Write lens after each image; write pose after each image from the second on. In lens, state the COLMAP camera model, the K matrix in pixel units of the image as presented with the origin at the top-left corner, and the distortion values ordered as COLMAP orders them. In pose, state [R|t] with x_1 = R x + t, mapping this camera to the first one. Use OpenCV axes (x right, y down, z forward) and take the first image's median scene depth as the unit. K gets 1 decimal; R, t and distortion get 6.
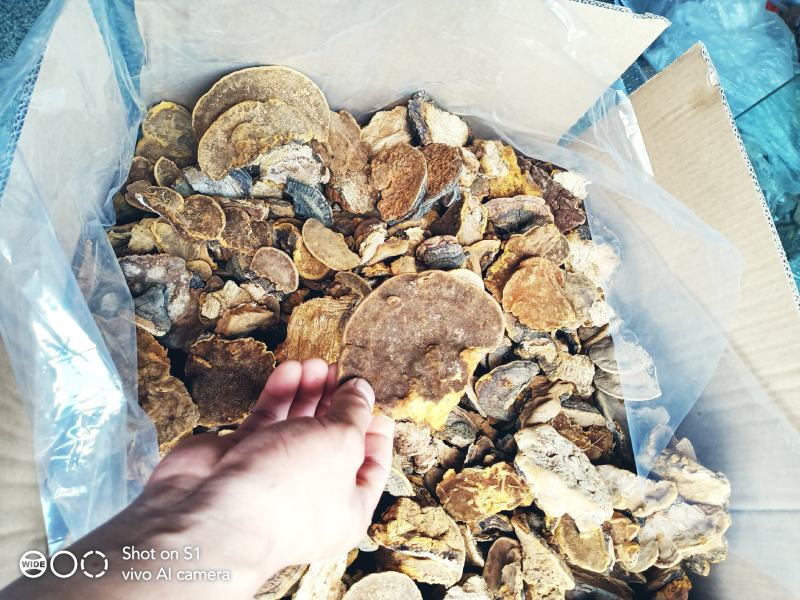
lens RADIAL K [[672.7, 0, 401.4], [0, 672.7, 302.4], [0, 0, 1]] dist [0.106888, -0.200225]
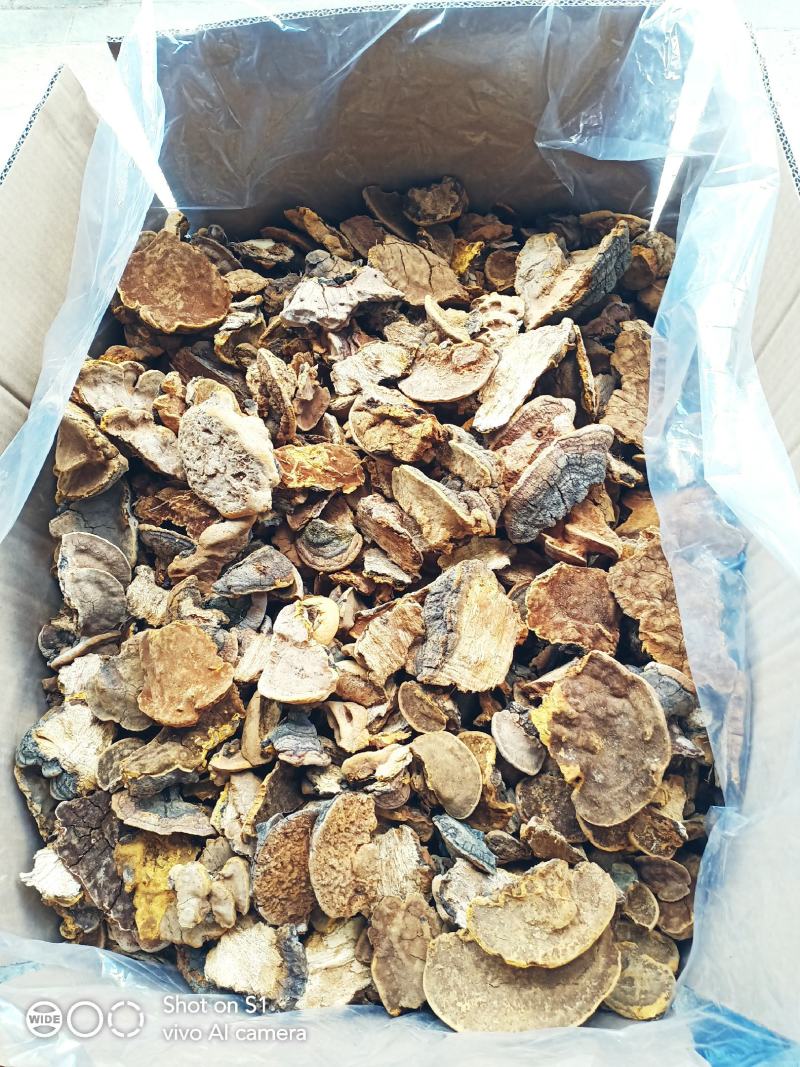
lens RADIAL K [[908.0, 0, 419.9], [0, 908.0, 517.5], [0, 0, 1]] dist [0.125547, -0.229658]
pose [[-0.959837, -0.224357, -0.168457, 0.171997], [0.080385, -0.795177, 0.601026, -0.501304], [-0.268797, 0.563345, 0.781275, 0.017118]]
